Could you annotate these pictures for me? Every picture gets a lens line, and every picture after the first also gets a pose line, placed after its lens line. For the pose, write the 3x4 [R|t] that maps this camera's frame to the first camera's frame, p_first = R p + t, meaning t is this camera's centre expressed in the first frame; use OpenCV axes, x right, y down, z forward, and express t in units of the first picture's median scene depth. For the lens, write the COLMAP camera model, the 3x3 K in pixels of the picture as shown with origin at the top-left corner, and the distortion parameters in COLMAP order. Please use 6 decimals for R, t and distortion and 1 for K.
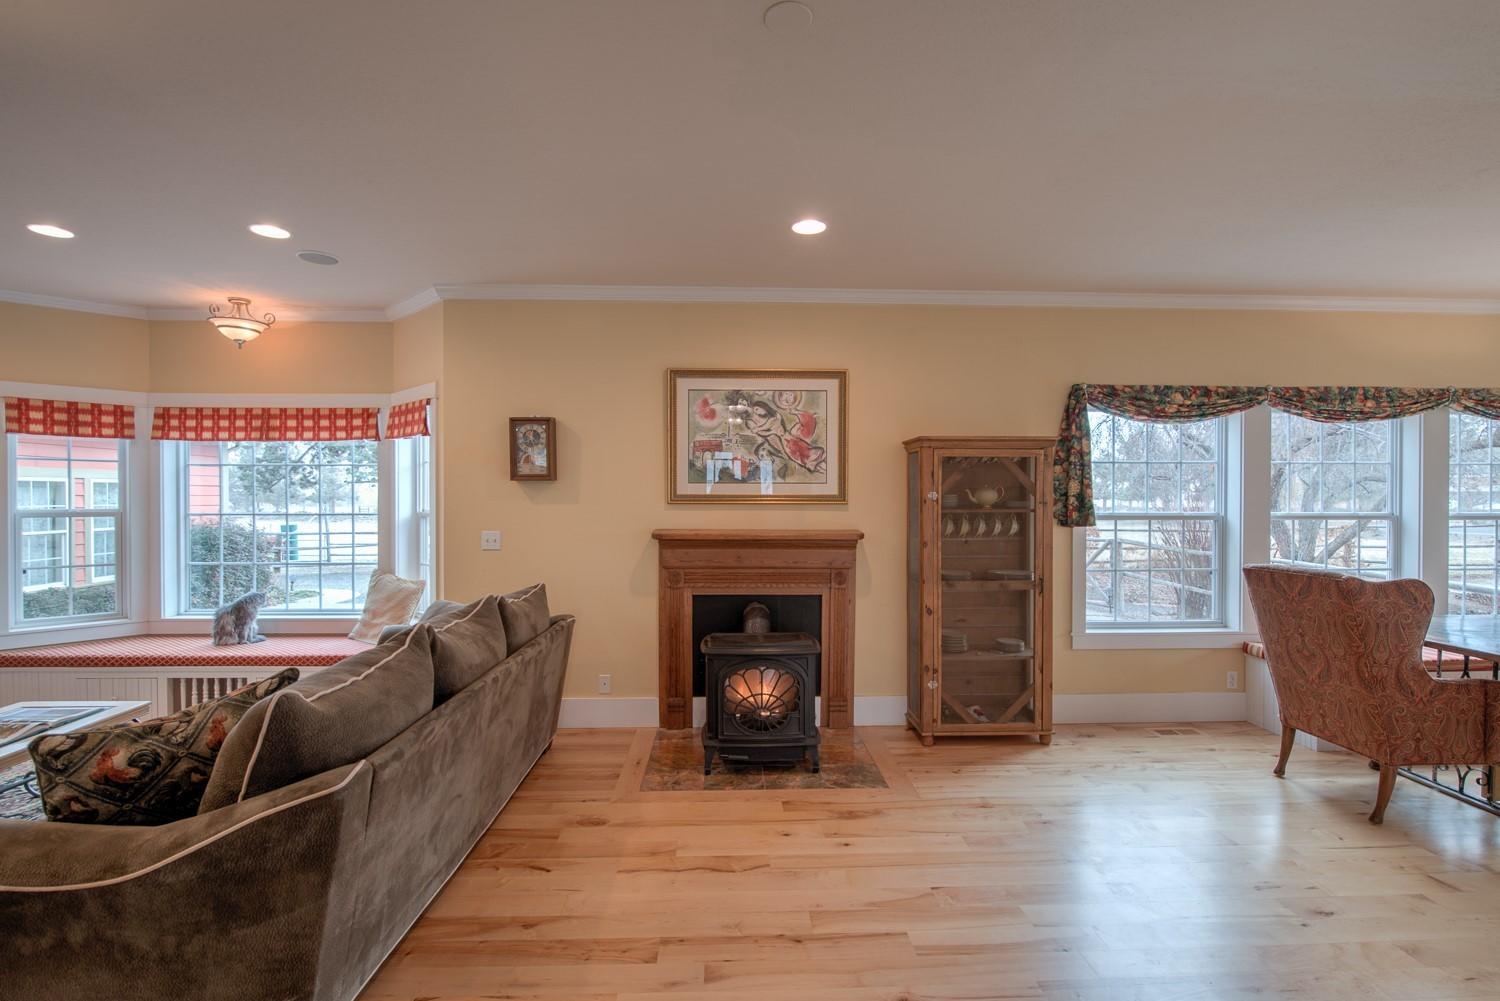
lens RADIAL K [[680.3, 0, 756.1], [0, 680.3, 503.0], [0, 0, 1]] dist [-0.002838, -0.000487]
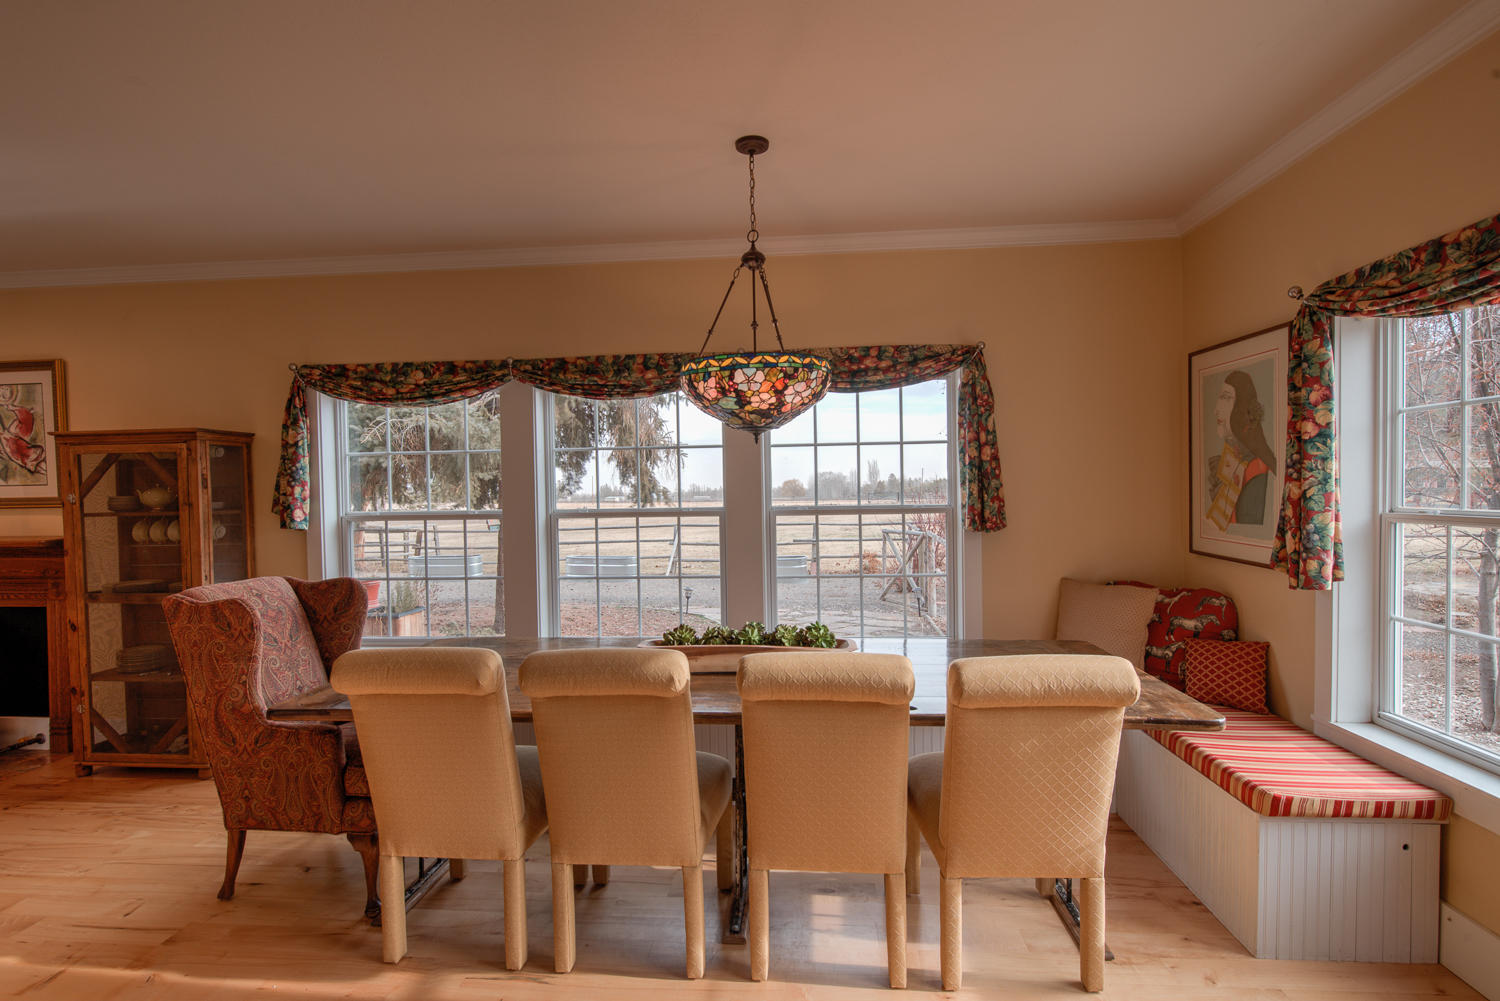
lens RADIAL K [[724.9, 0, 748.7], [0, 724.9, 502.1], [0, 0, 1]] dist [0.003009, -0.000188]
pose [[0.990493, -0.014375, -0.136810, 1.171717], [0.016020, 0.999812, 0.010928, -0.001625], [0.136627, -0.013016, 0.990537, 0.161264]]
